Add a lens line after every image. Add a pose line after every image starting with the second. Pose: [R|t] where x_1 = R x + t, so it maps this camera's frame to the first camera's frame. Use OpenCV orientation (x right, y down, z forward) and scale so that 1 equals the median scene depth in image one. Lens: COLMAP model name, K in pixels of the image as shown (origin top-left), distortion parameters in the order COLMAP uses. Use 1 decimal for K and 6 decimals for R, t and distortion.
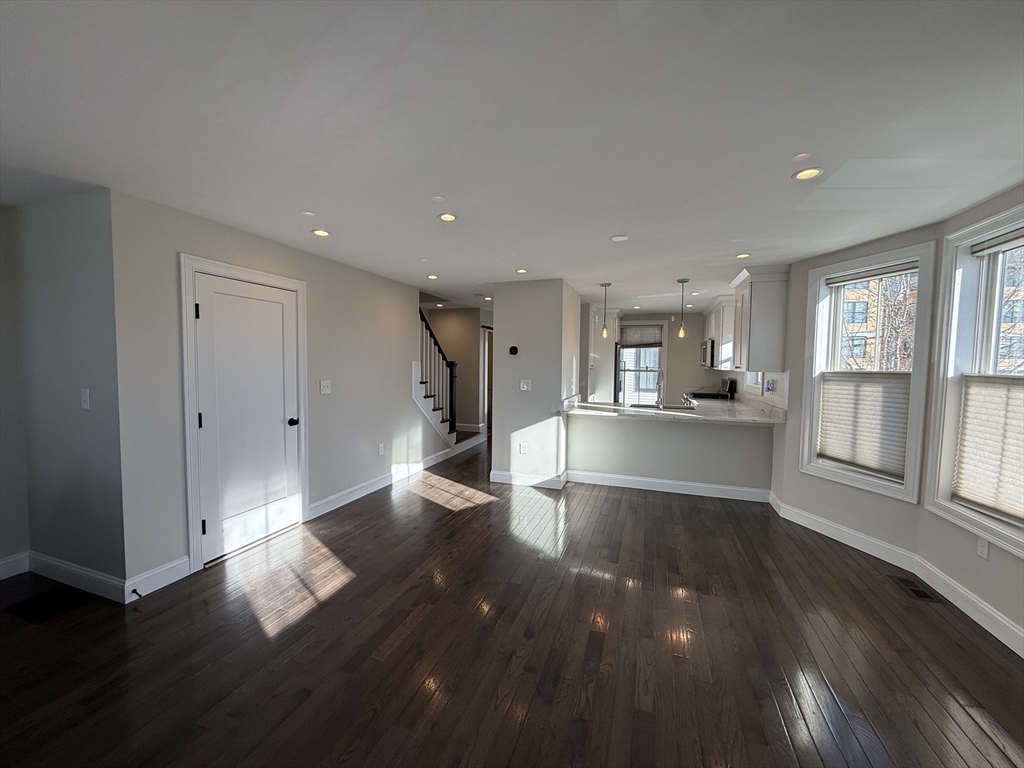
lens RADIAL K [[408.1, 0, 508.5], [0, 408.1, 384.7], [0, 0, 1]] dist [0.001069, 0.000801]
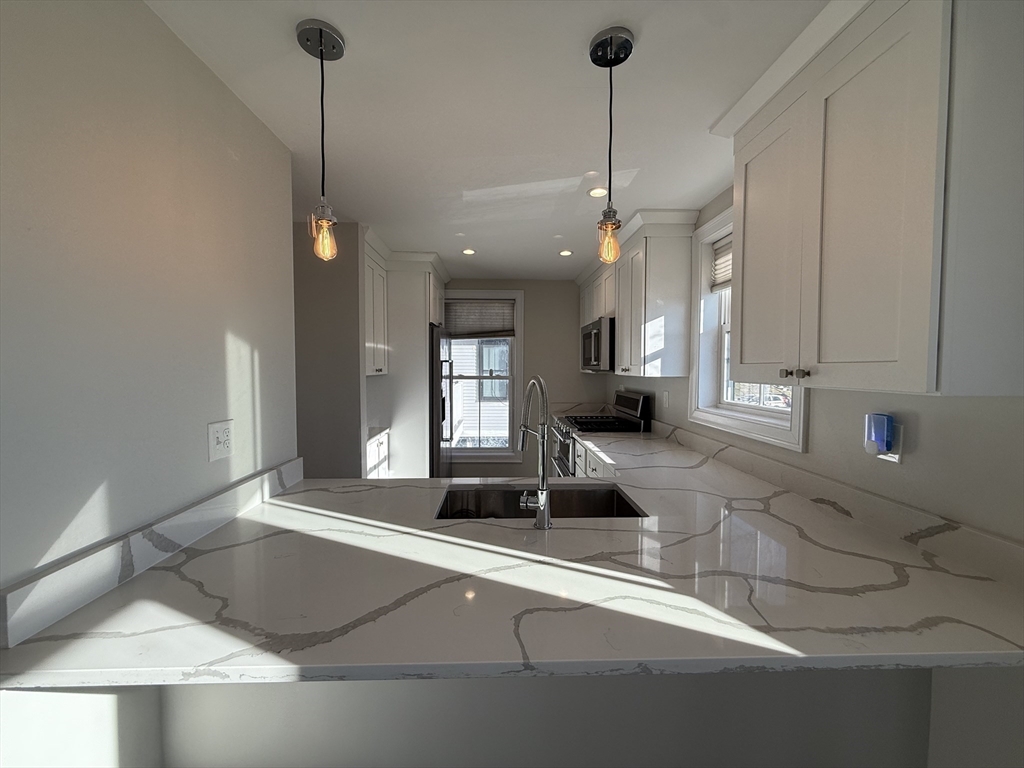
lens RADIAL K [[408.1, 0, 503.8], [0, 408.1, 383.4], [0, 0, 1]] dist [0.001069, 0.000801]
pose [[0.936774, -0.023981, 0.349113, 0.159877], [0.026805, 0.999635, -0.003260, -0.024505], [-0.348907, 0.012412, 0.937075, 0.471733]]
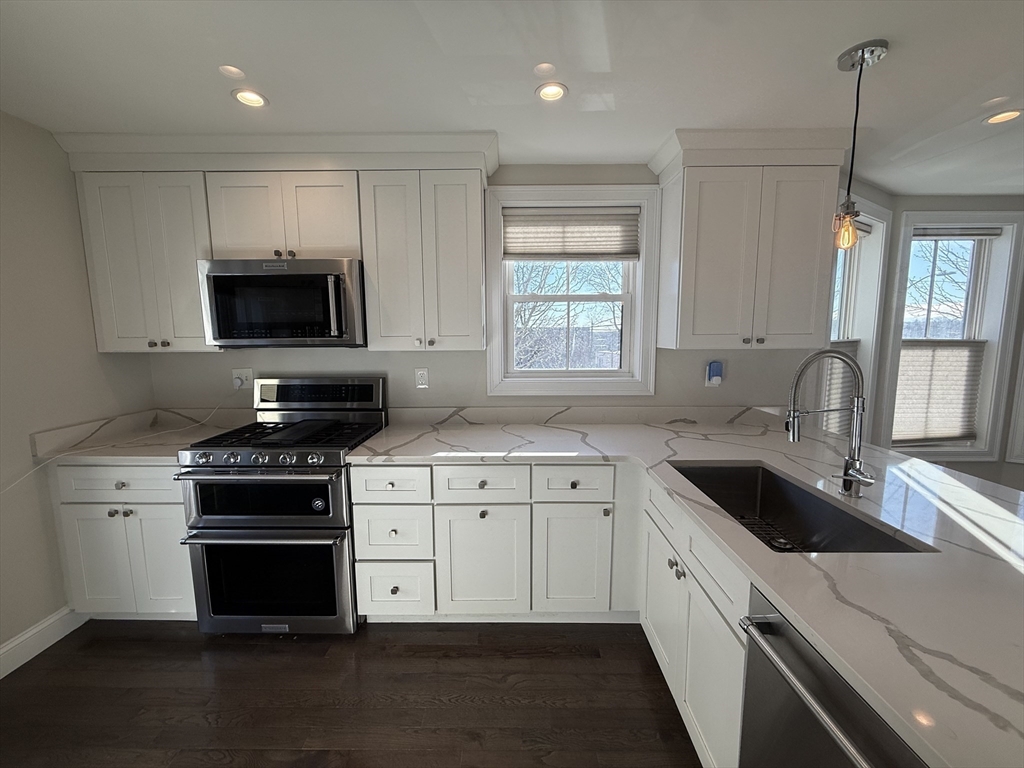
lens RADIAL K [[408.1, 0, 500.8], [0, 408.1, 379.4], [0, 0, 1]] dist [0.001069, 0.000801]
pose [[-0.284461, -0.116191, 0.951620, 0.107646], [0.053296, 0.989177, 0.136708, -0.050020], [-0.957205, 0.089606, -0.275190, 0.894987]]
